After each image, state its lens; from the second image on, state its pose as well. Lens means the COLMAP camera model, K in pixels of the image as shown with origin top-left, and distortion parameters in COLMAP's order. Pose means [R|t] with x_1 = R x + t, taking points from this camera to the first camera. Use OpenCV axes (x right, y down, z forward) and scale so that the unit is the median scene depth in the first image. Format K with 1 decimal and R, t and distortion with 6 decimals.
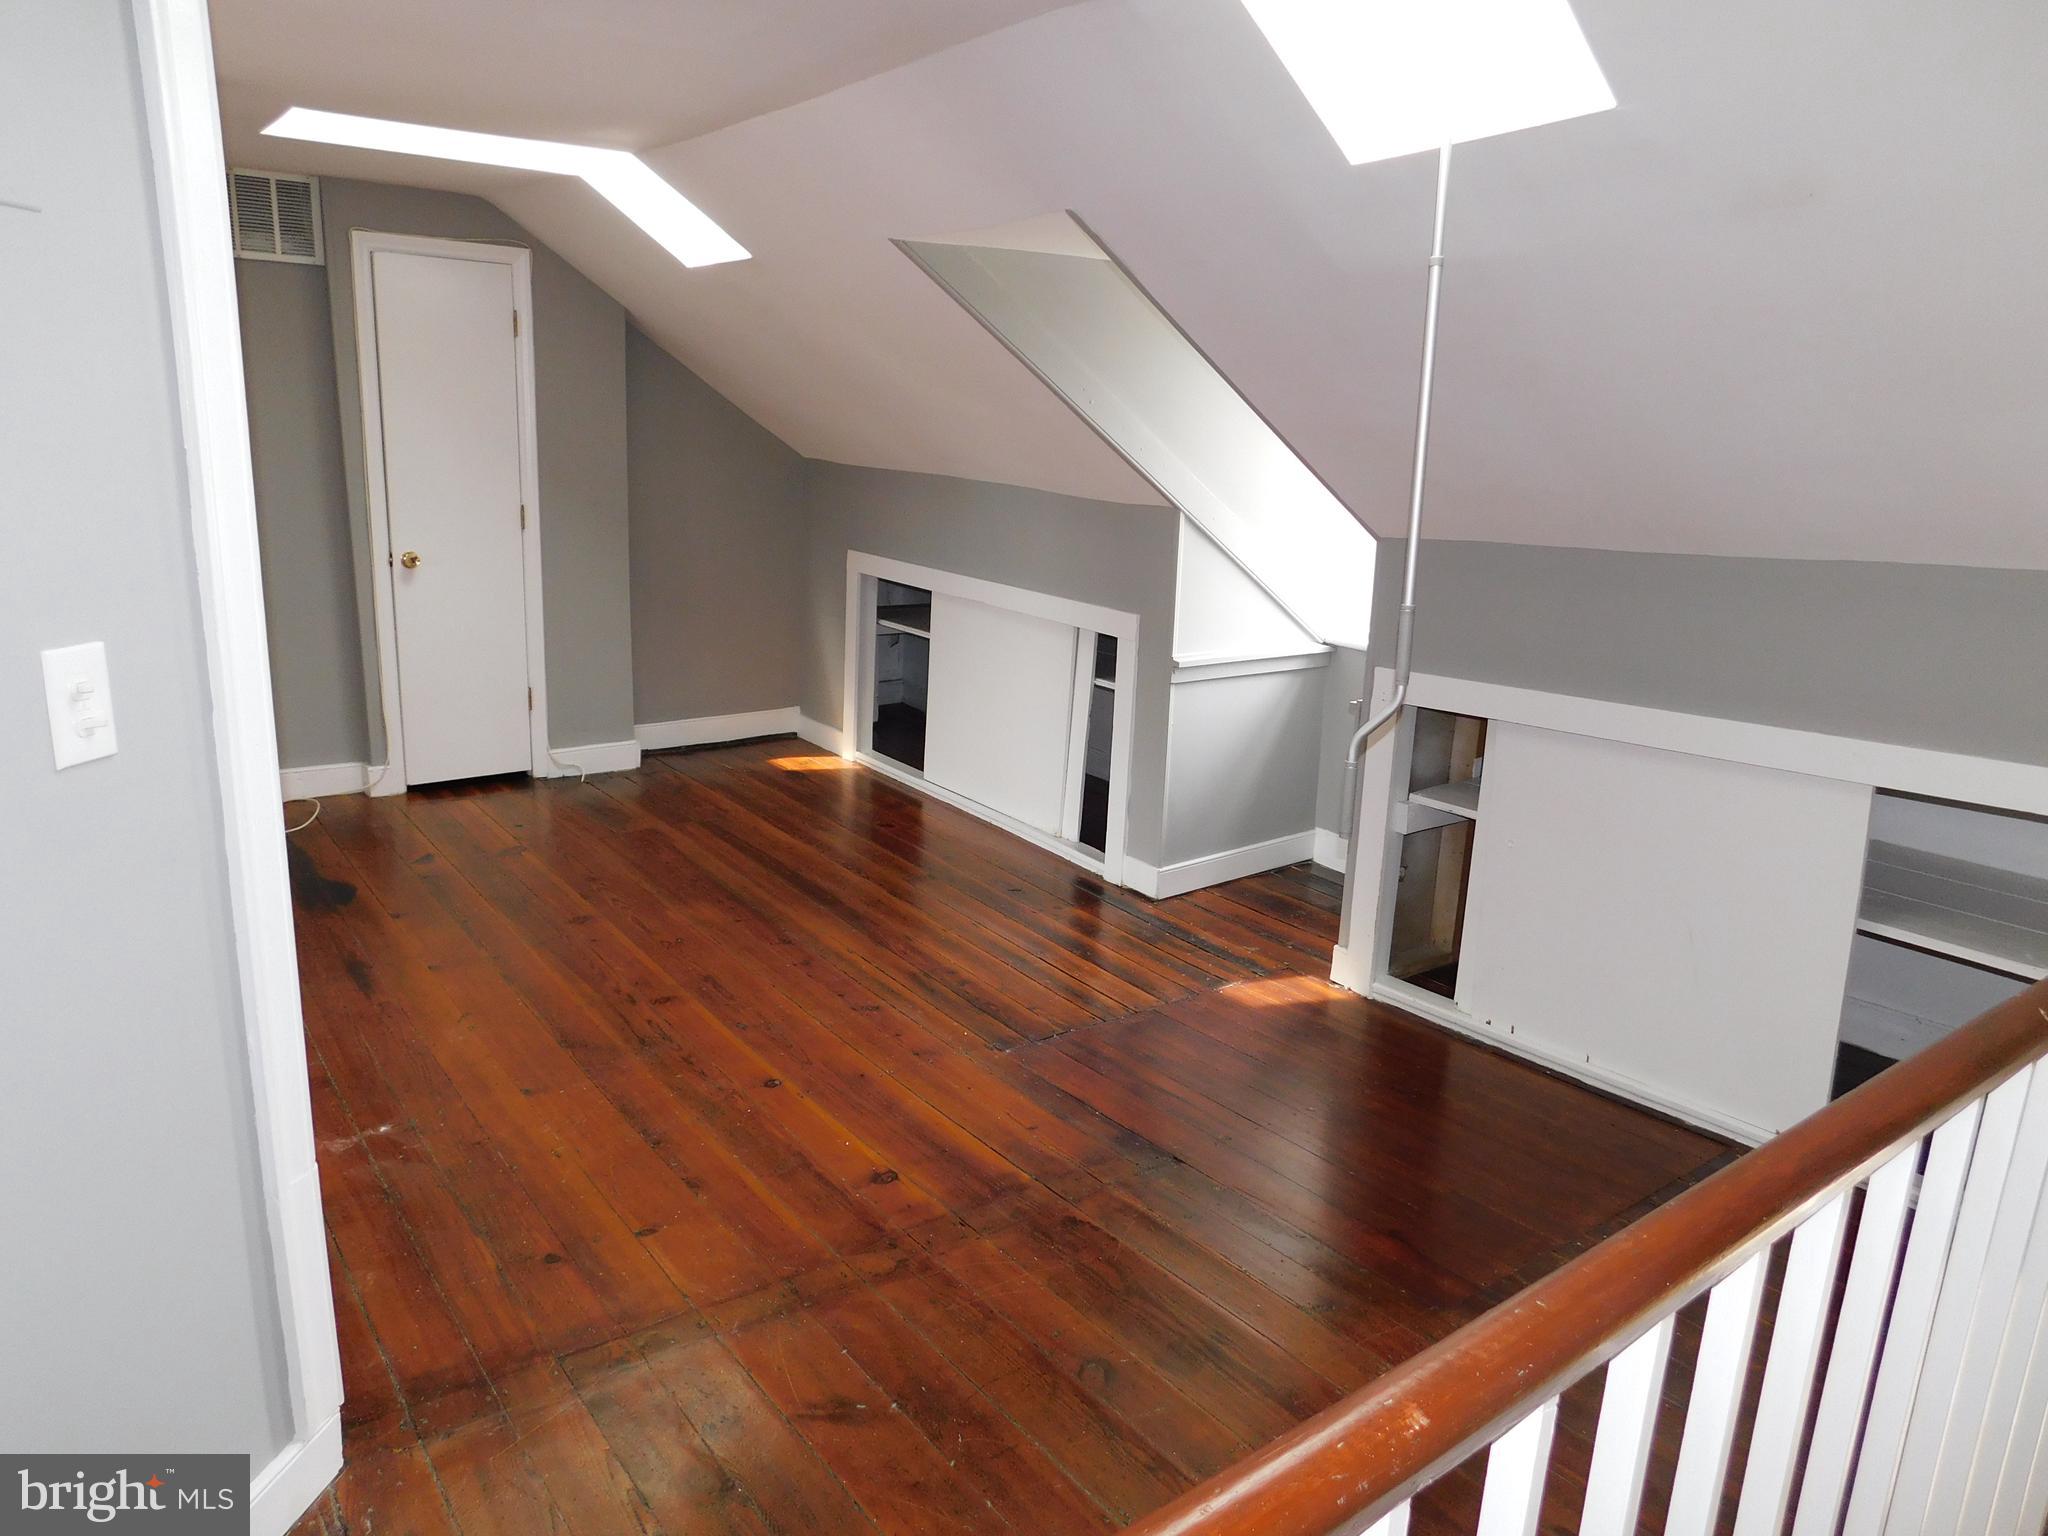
lens RADIAL K [[1363.9, 0, 1013.5], [0, 1363.9, 761.6], [0, 0, 1]] dist [-0.066552, 0.051670]
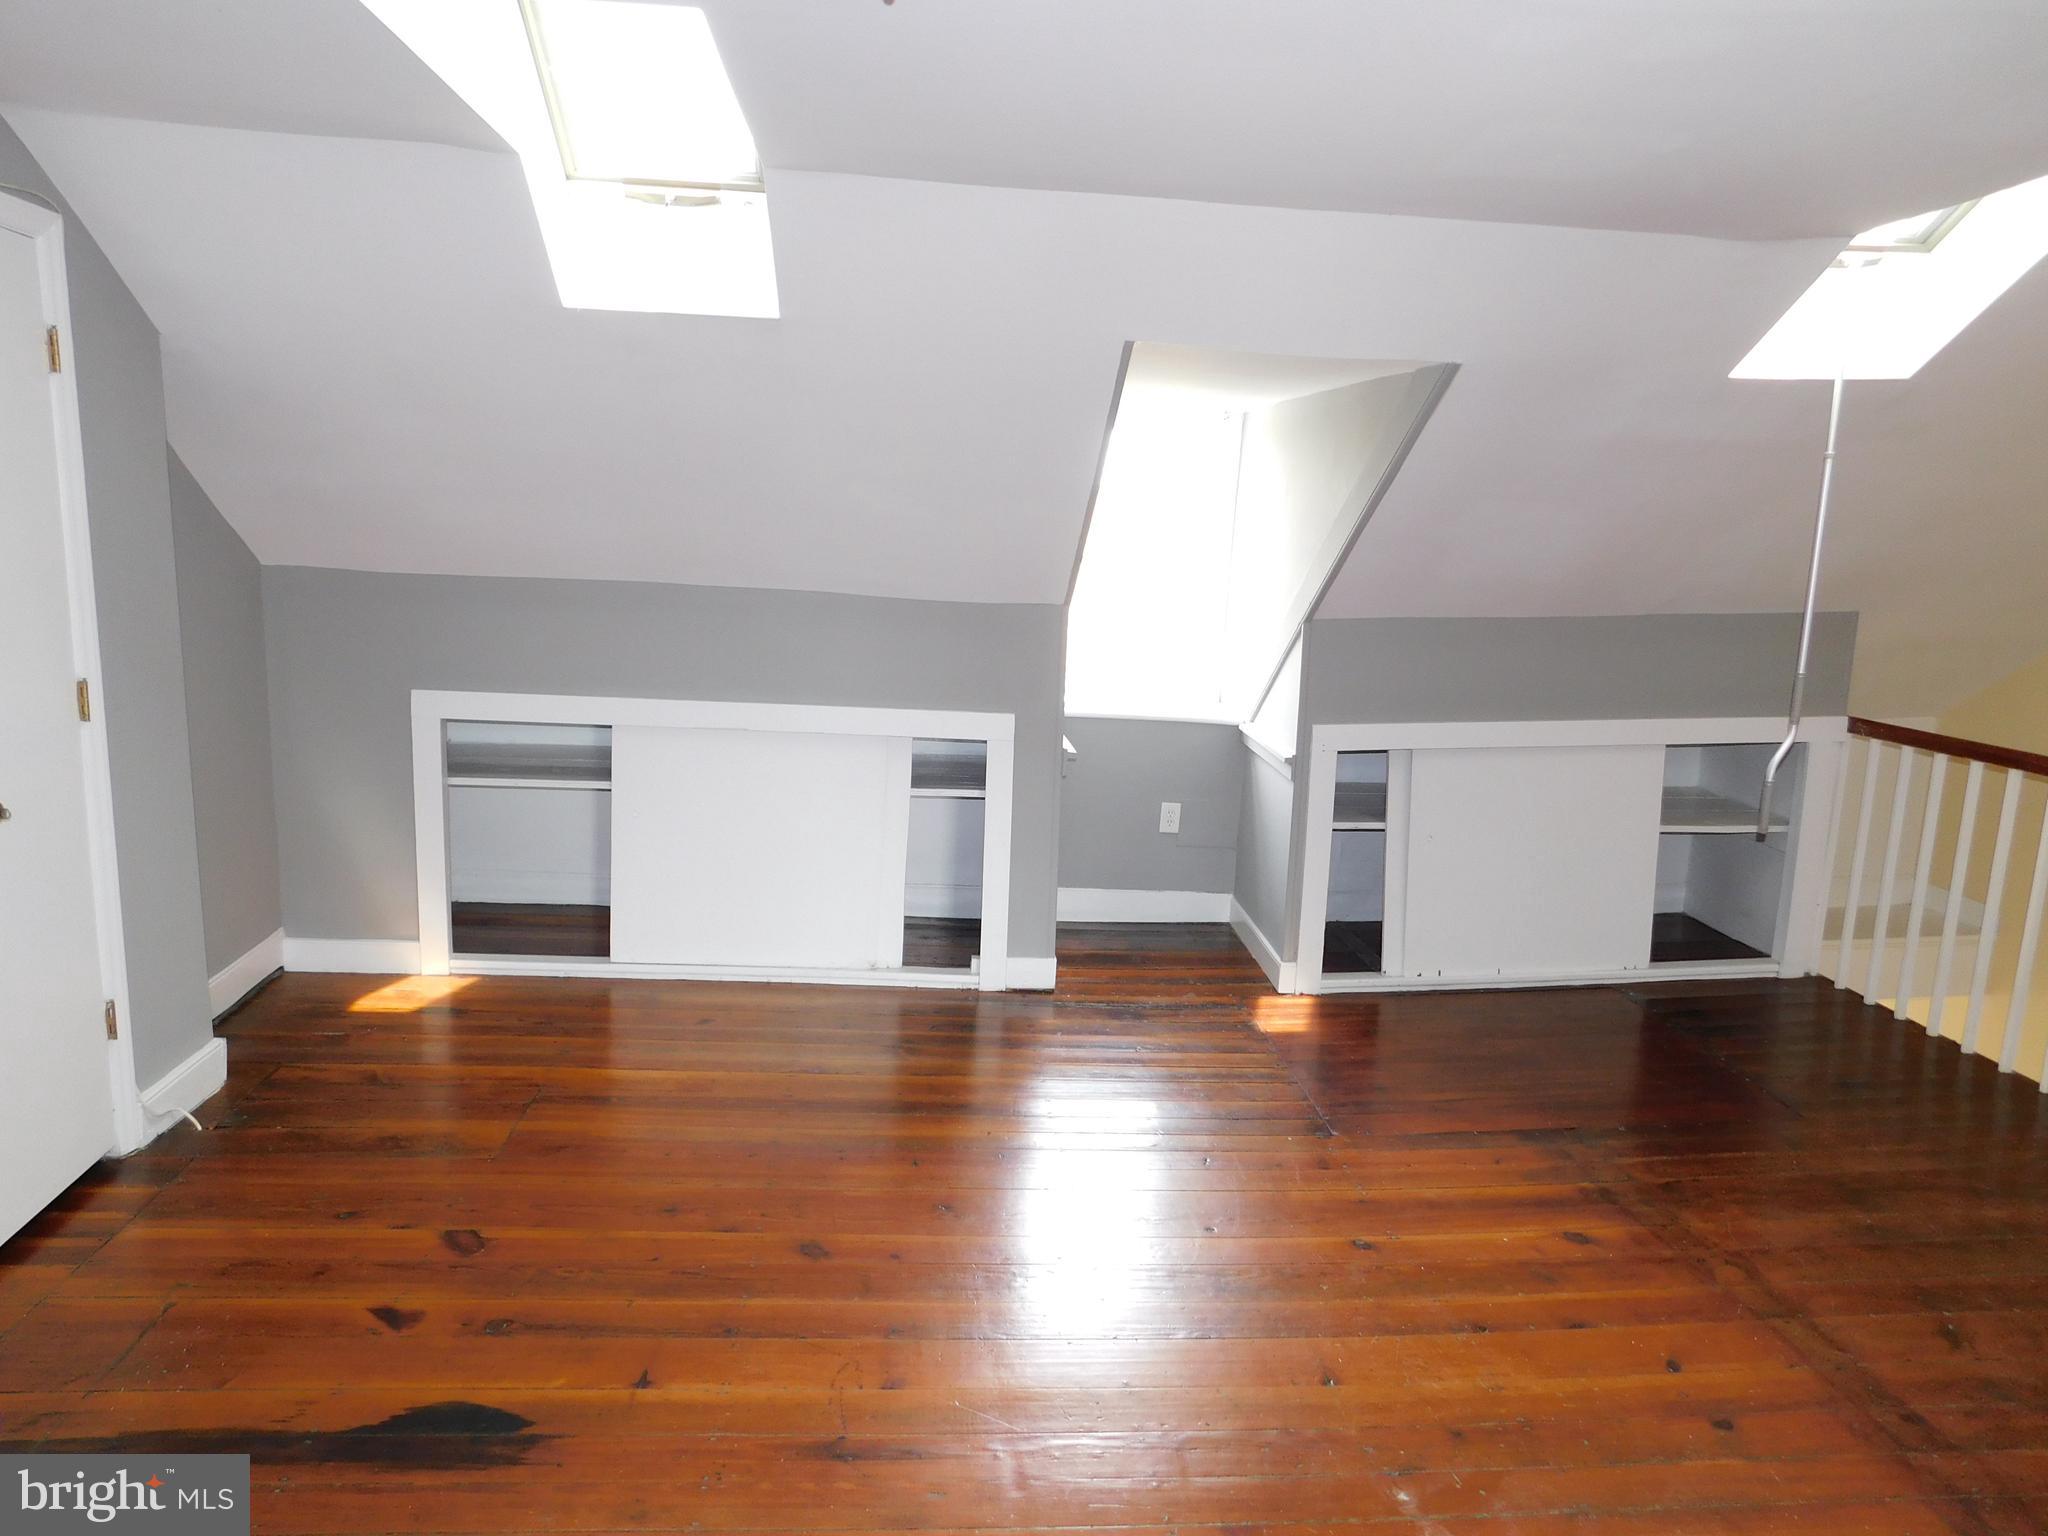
lens RADIAL K [[1363.9, 0, 1009.3], [0, 1363.9, 773.8], [0, 0, 1]] dist [-0.066552, 0.051670]
pose [[0.525734, -0.176357, 0.832167, -0.652883], [0.186091, 0.978421, 0.089787, -0.136697], [-0.830045, 0.107655, 0.547208, 0.410536]]
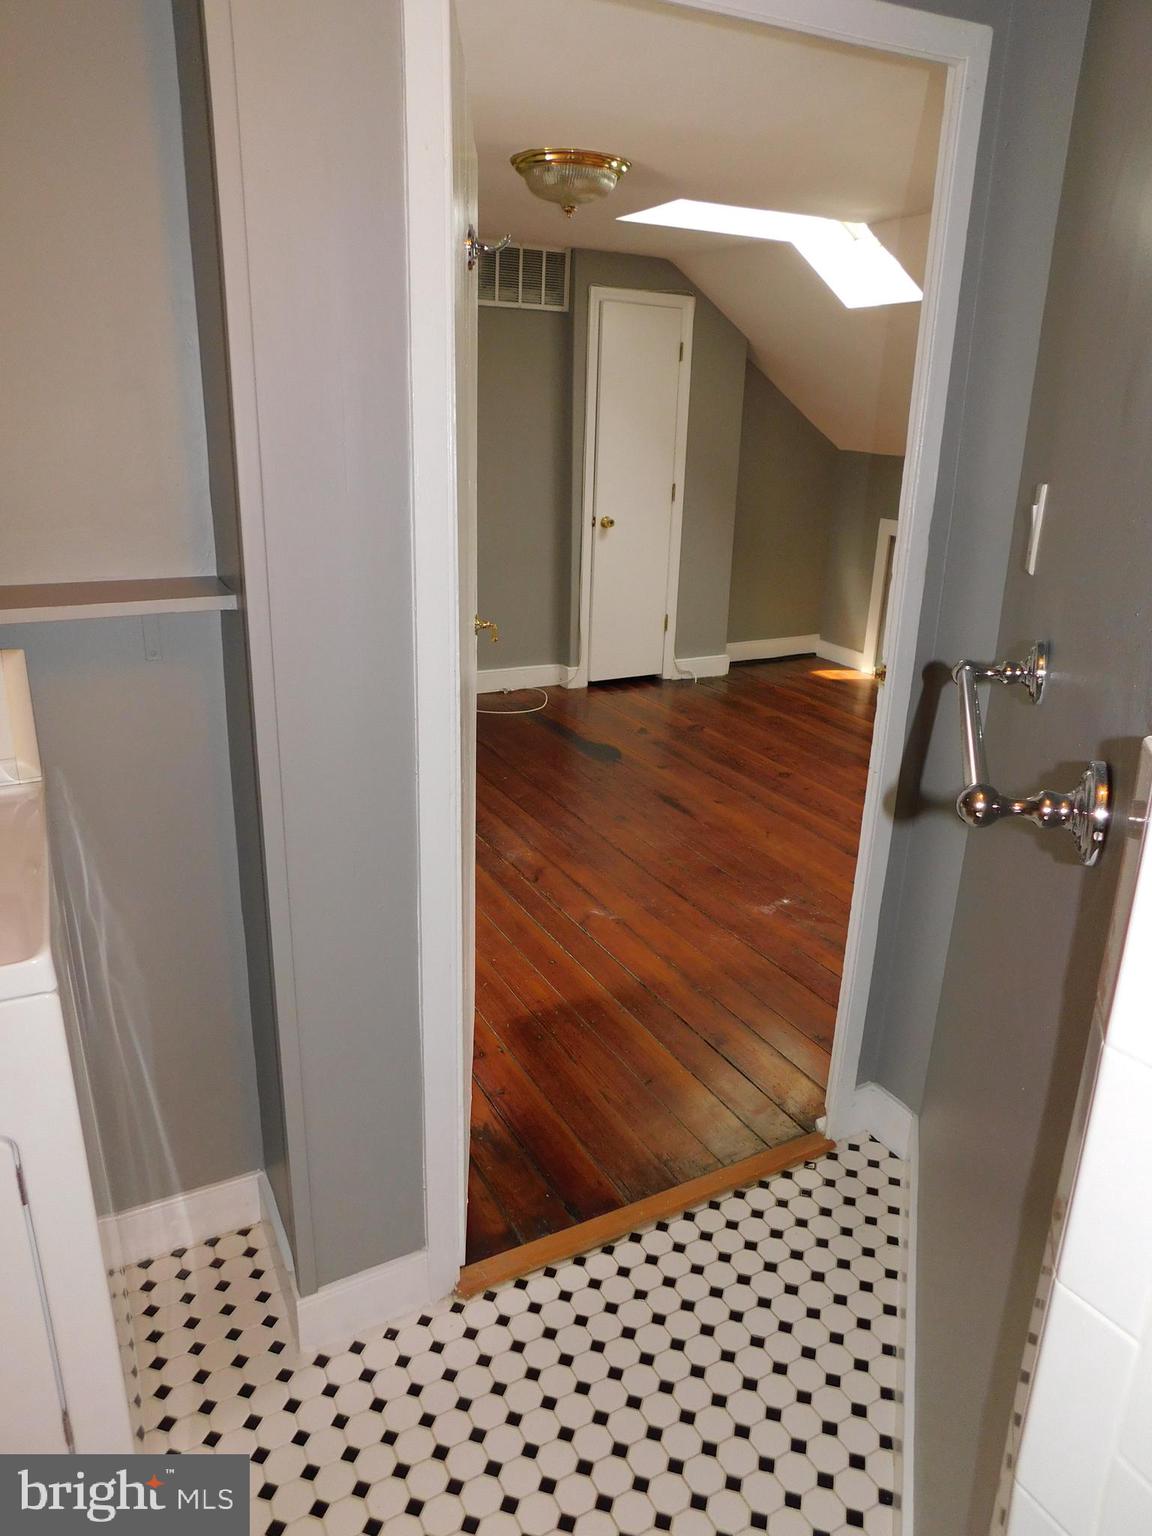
lens RADIAL K [[1022.9, 0, 570.4], [0, 1022.9, 767.1], [0, 0, 1]] dist [-0.066552, 0.051670]
pose [[0.985580, 0.039861, -0.164445, -0.296827], [-0.026647, 0.996293, 0.081792, 0.020831], [0.167096, -0.076231, 0.982989, -0.084032]]
